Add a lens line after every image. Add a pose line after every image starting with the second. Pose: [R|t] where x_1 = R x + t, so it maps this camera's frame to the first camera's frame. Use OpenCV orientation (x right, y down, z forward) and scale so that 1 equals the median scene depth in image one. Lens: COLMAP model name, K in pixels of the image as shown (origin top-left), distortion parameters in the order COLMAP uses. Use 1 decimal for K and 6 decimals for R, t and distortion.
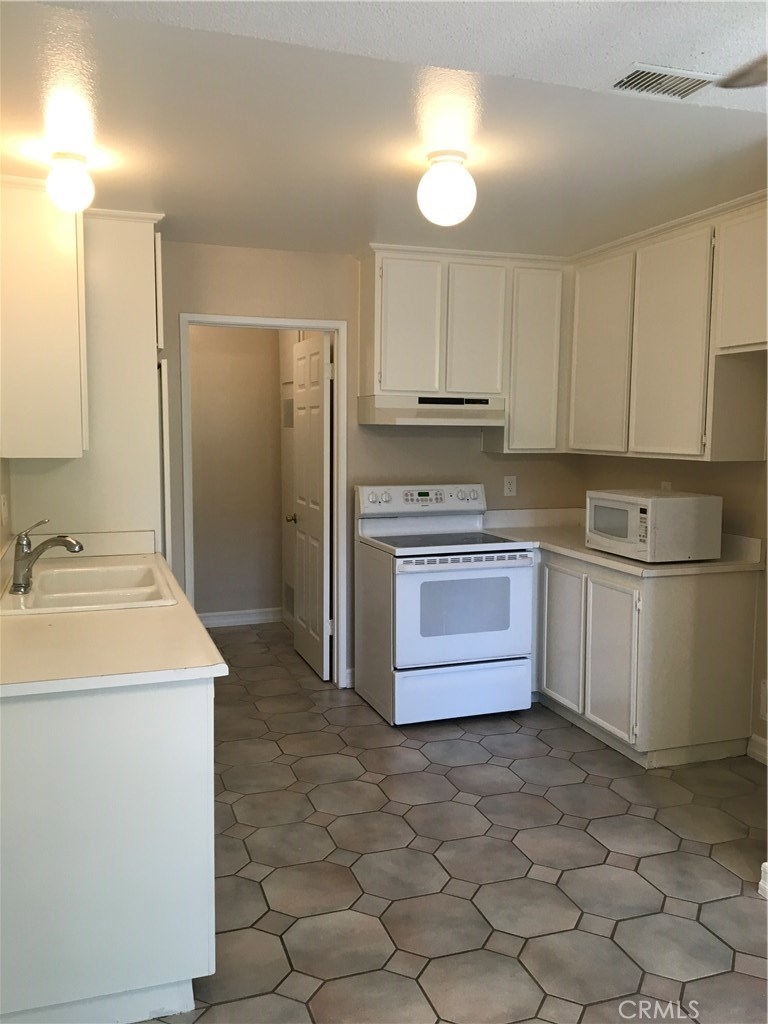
lens RADIAL K [[862.7, 0, 385.7], [0, 862.7, 508.1], [0, 0, 1]] dist [0.050996, -0.086143]
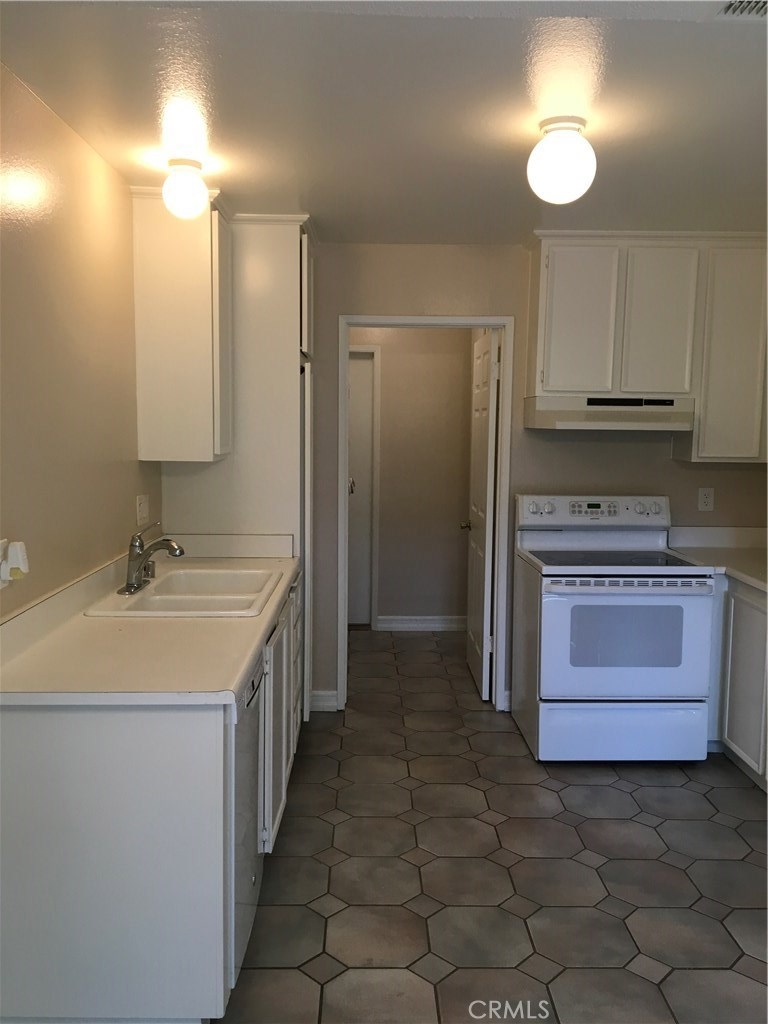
lens RADIAL K [[862.7, 0, 378.4], [0, 862.7, 508.0], [0, 0, 1]] dist [0.050996, -0.086143]
pose [[0.949594, 0.035173, -0.311502, 0.127056], [-0.034413, 0.999376, 0.007940, -0.015385], [0.311587, 0.003180, 0.950212, 0.083800]]
